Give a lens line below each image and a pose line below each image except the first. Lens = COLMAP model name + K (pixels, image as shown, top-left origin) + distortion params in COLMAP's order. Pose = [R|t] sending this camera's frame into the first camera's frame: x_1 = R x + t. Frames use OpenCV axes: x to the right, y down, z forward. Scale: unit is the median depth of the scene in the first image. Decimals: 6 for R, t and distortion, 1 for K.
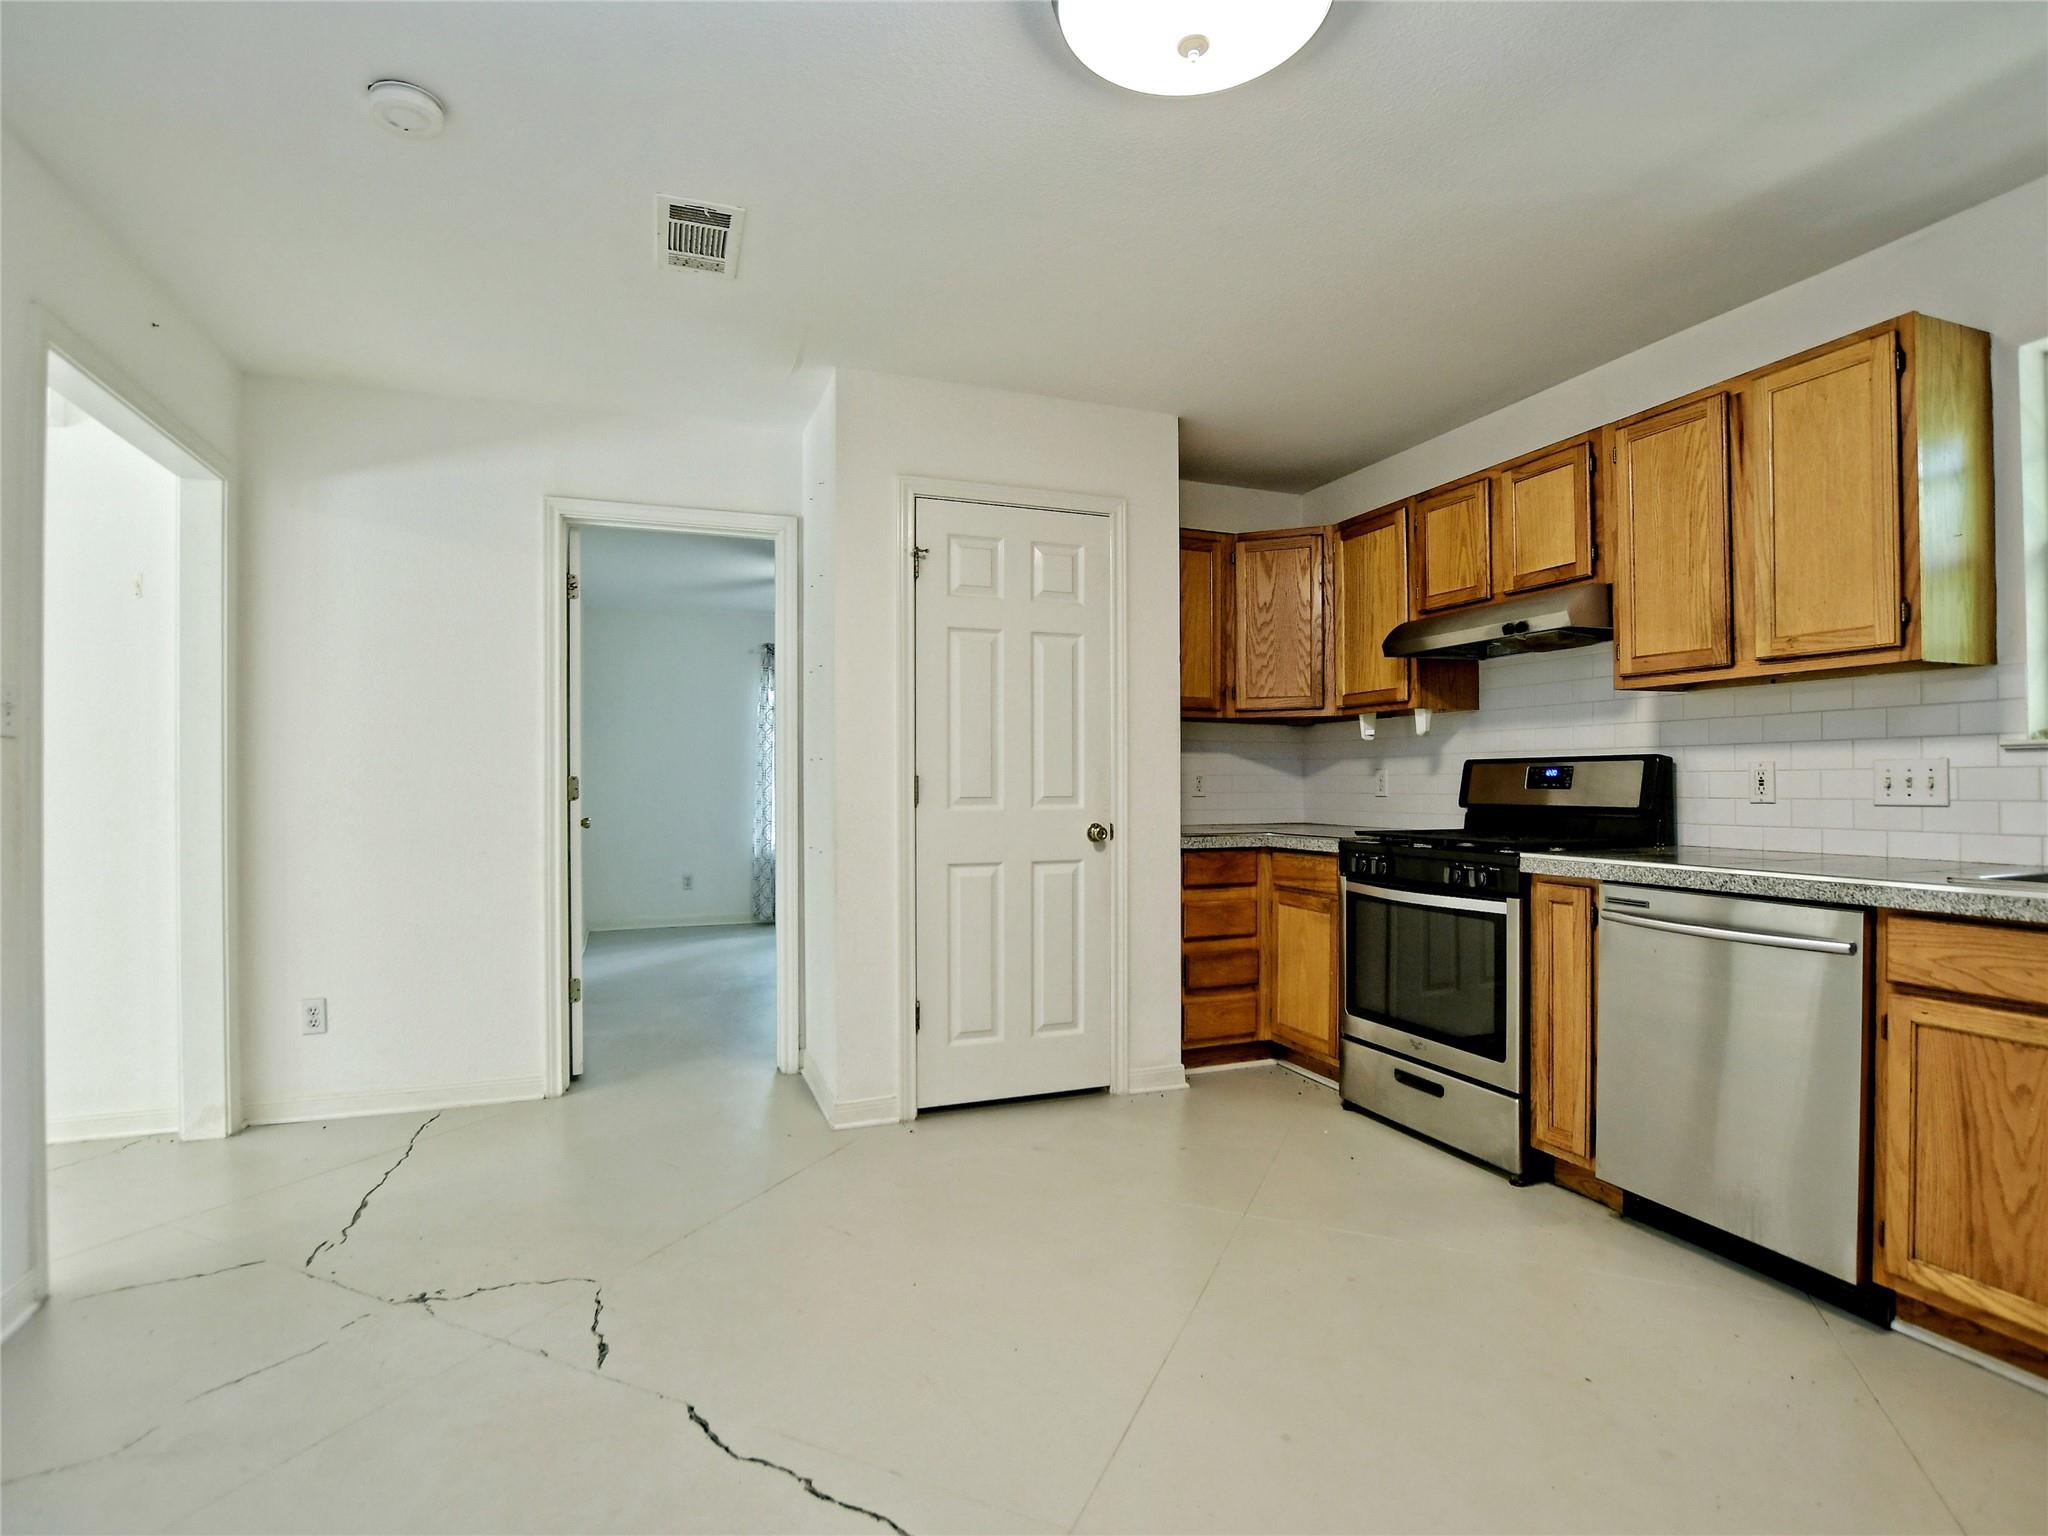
lens RADIAL K [[1013.0, 0, 1019.4], [0, 1013.0, 782.8], [0, 0, 1]] dist [-0.038557, 0.008951]
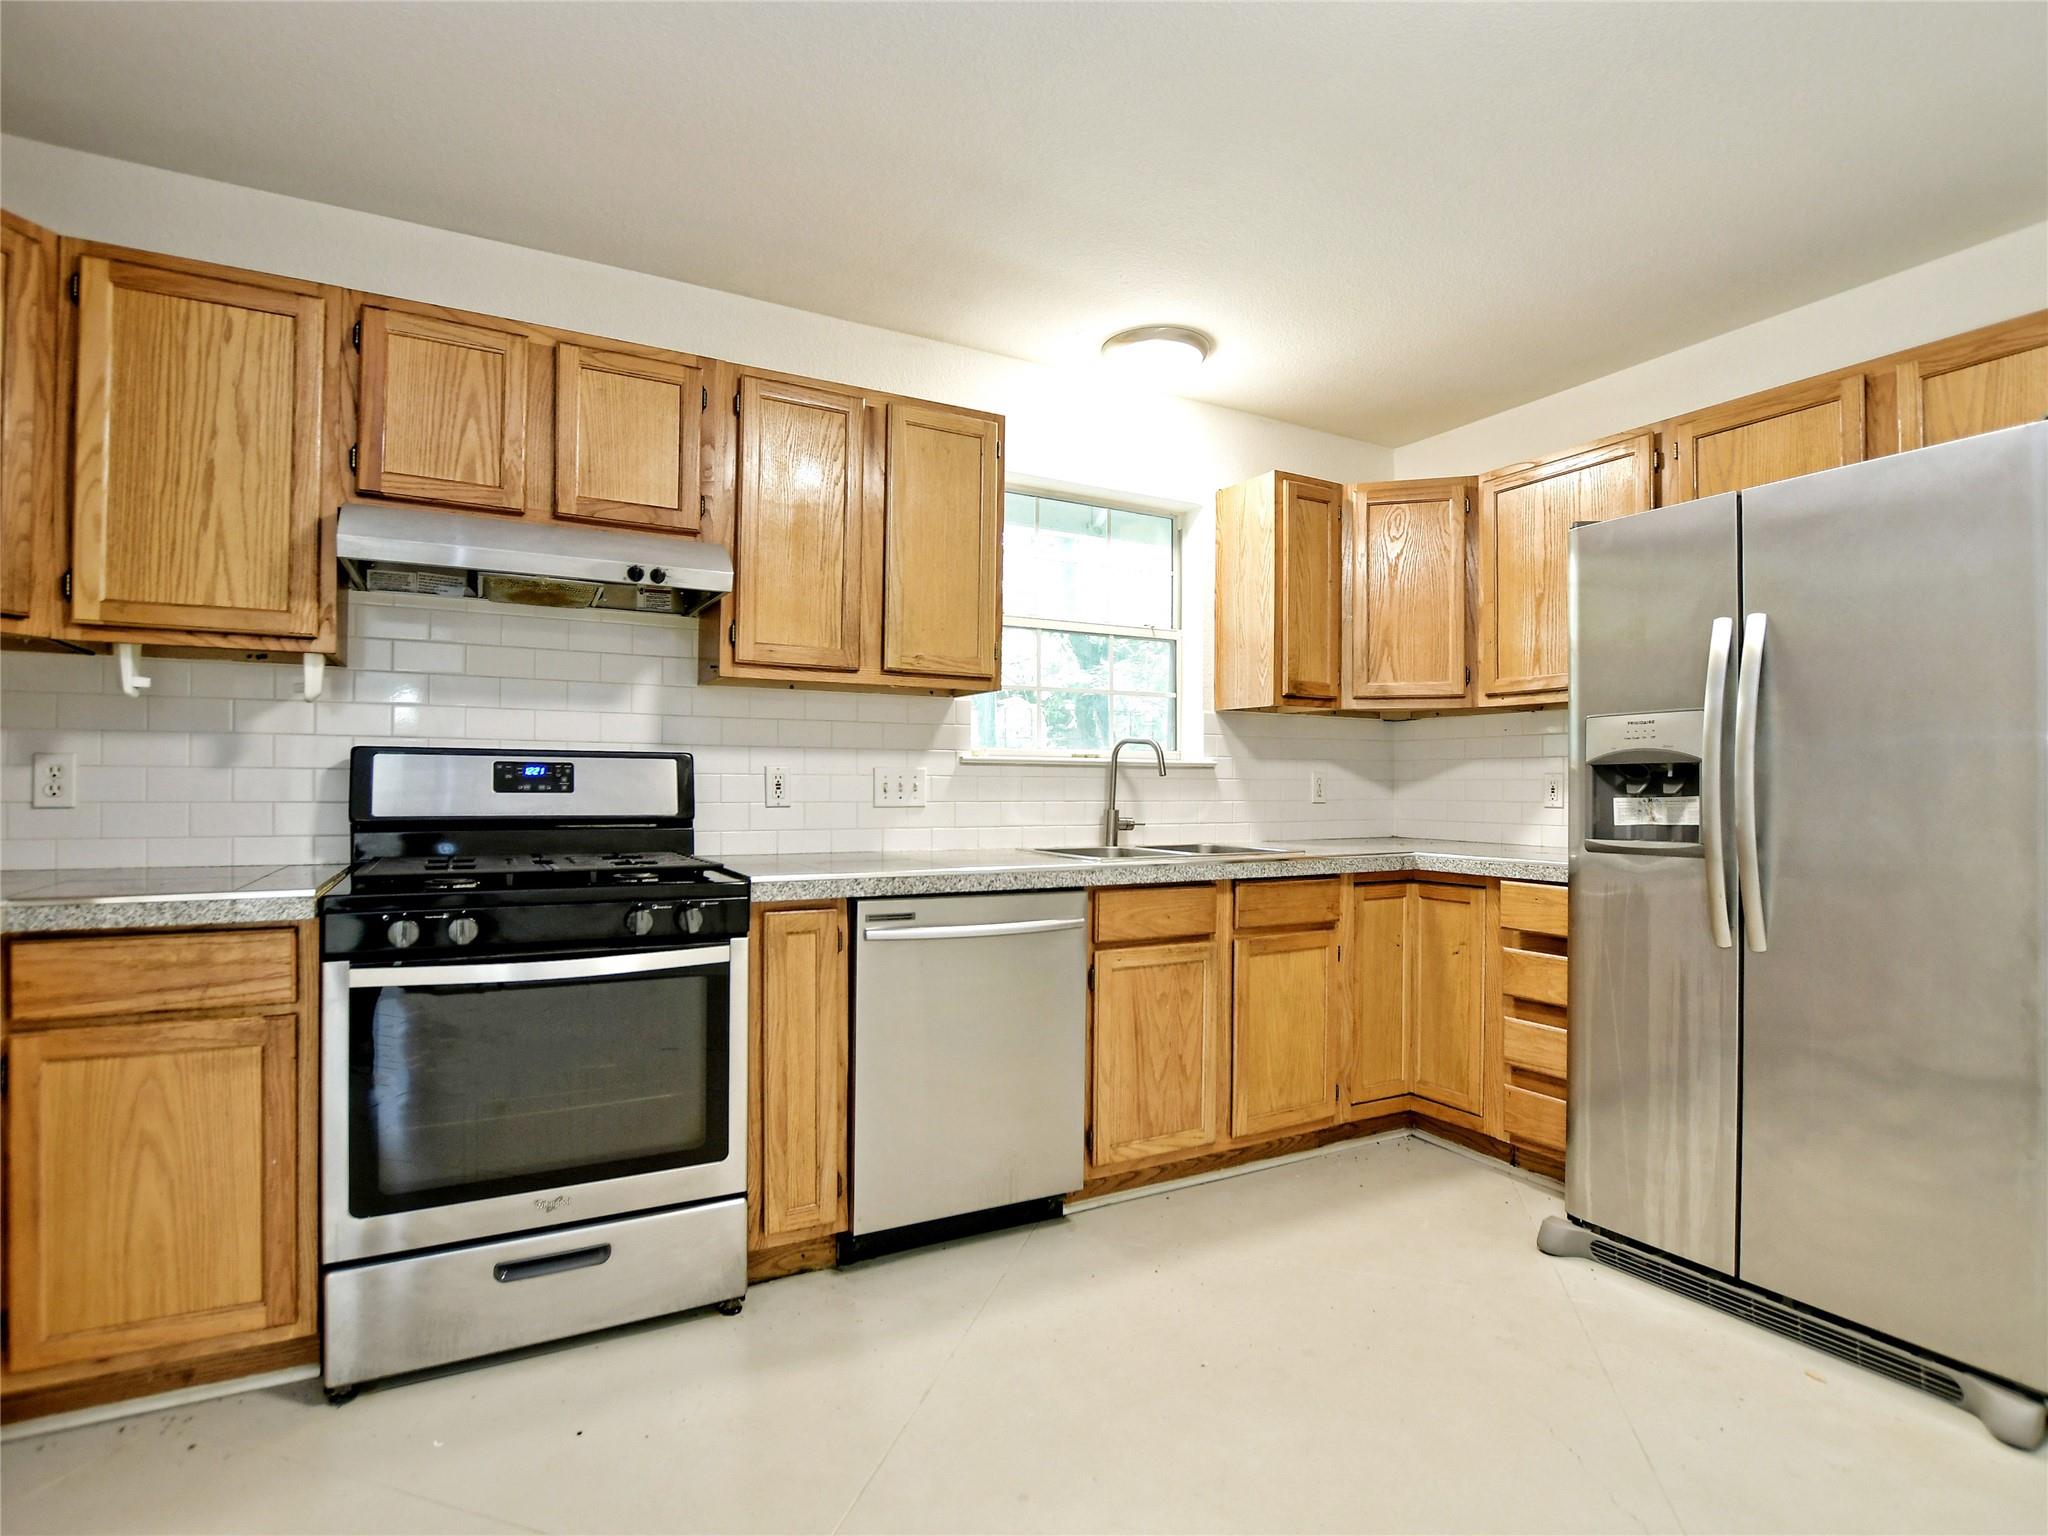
lens RADIAL K [[1013.0, 0, 1019.4], [0, 1013.0, 782.8], [0, 0, 1]] dist [-0.038557, 0.008951]
pose [[-0.136276, 0.006843, 0.990647, -0.294634], [-0.007547, 0.999940, -0.007946, 0.002329], [-0.990642, -0.008559, -0.136217, 0.897352]]
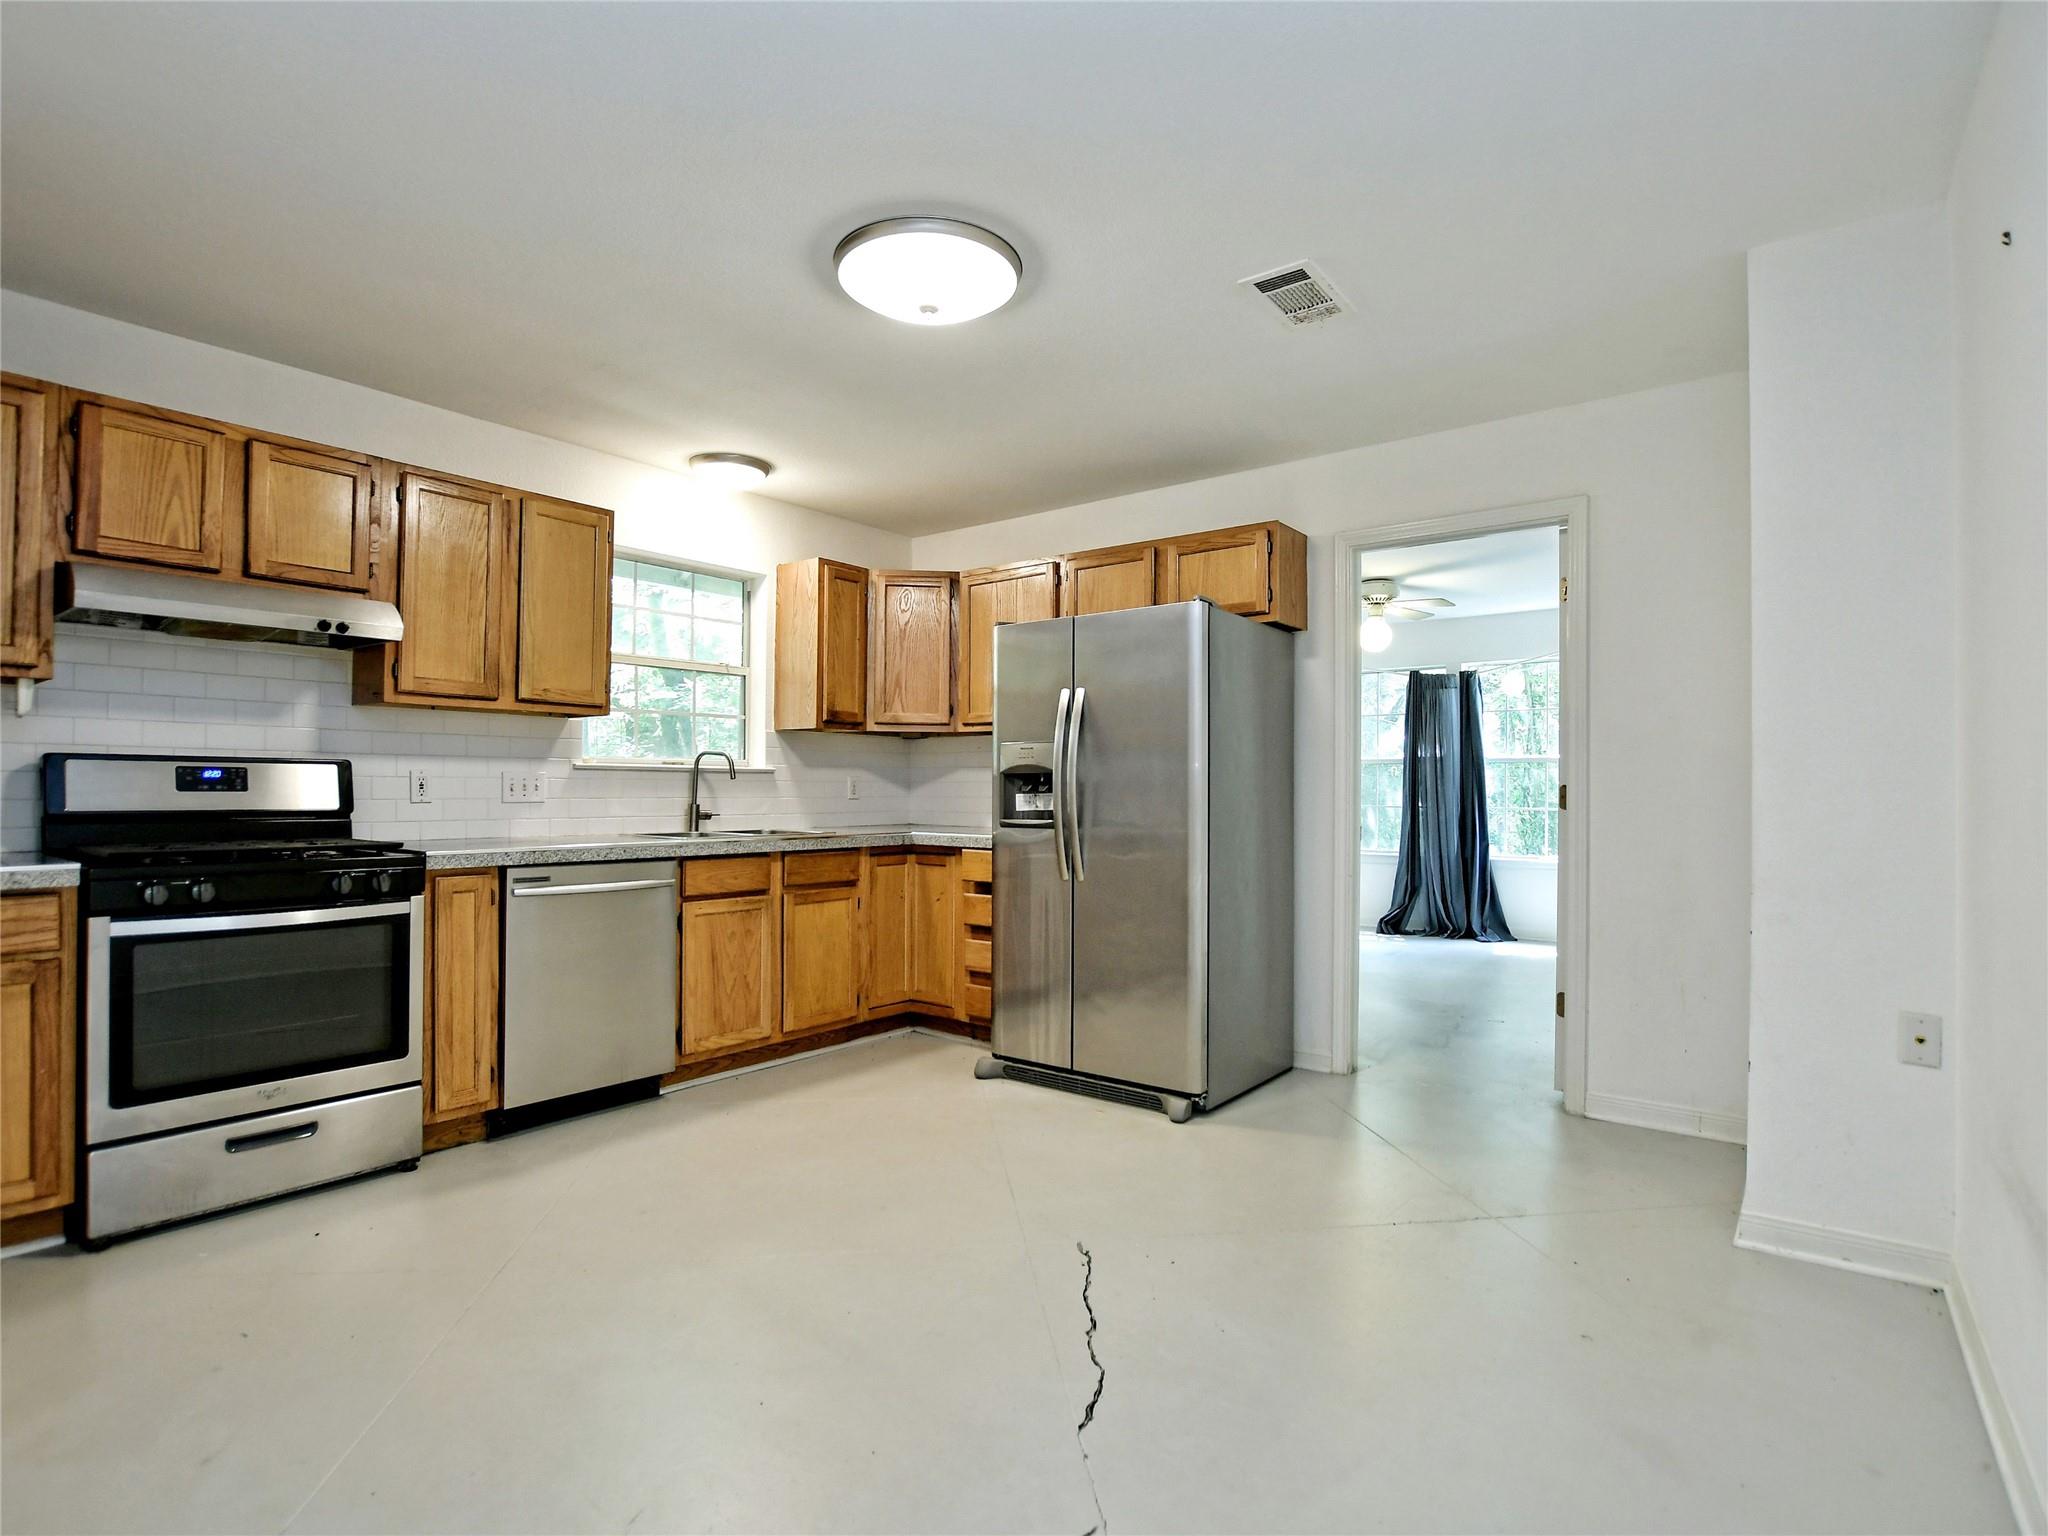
lens RADIAL K [[1013.0, 0, 1019.4], [0, 1013.0, 782.8], [0, 0, 1]] dist [-0.038557, 0.008951]
pose [[-0.516198, 0.006577, 0.856444, -0.732892], [-0.005547, 0.999924, -0.011022, 0.004808], [-0.856451, -0.010440, -0.516123, 1.003951]]
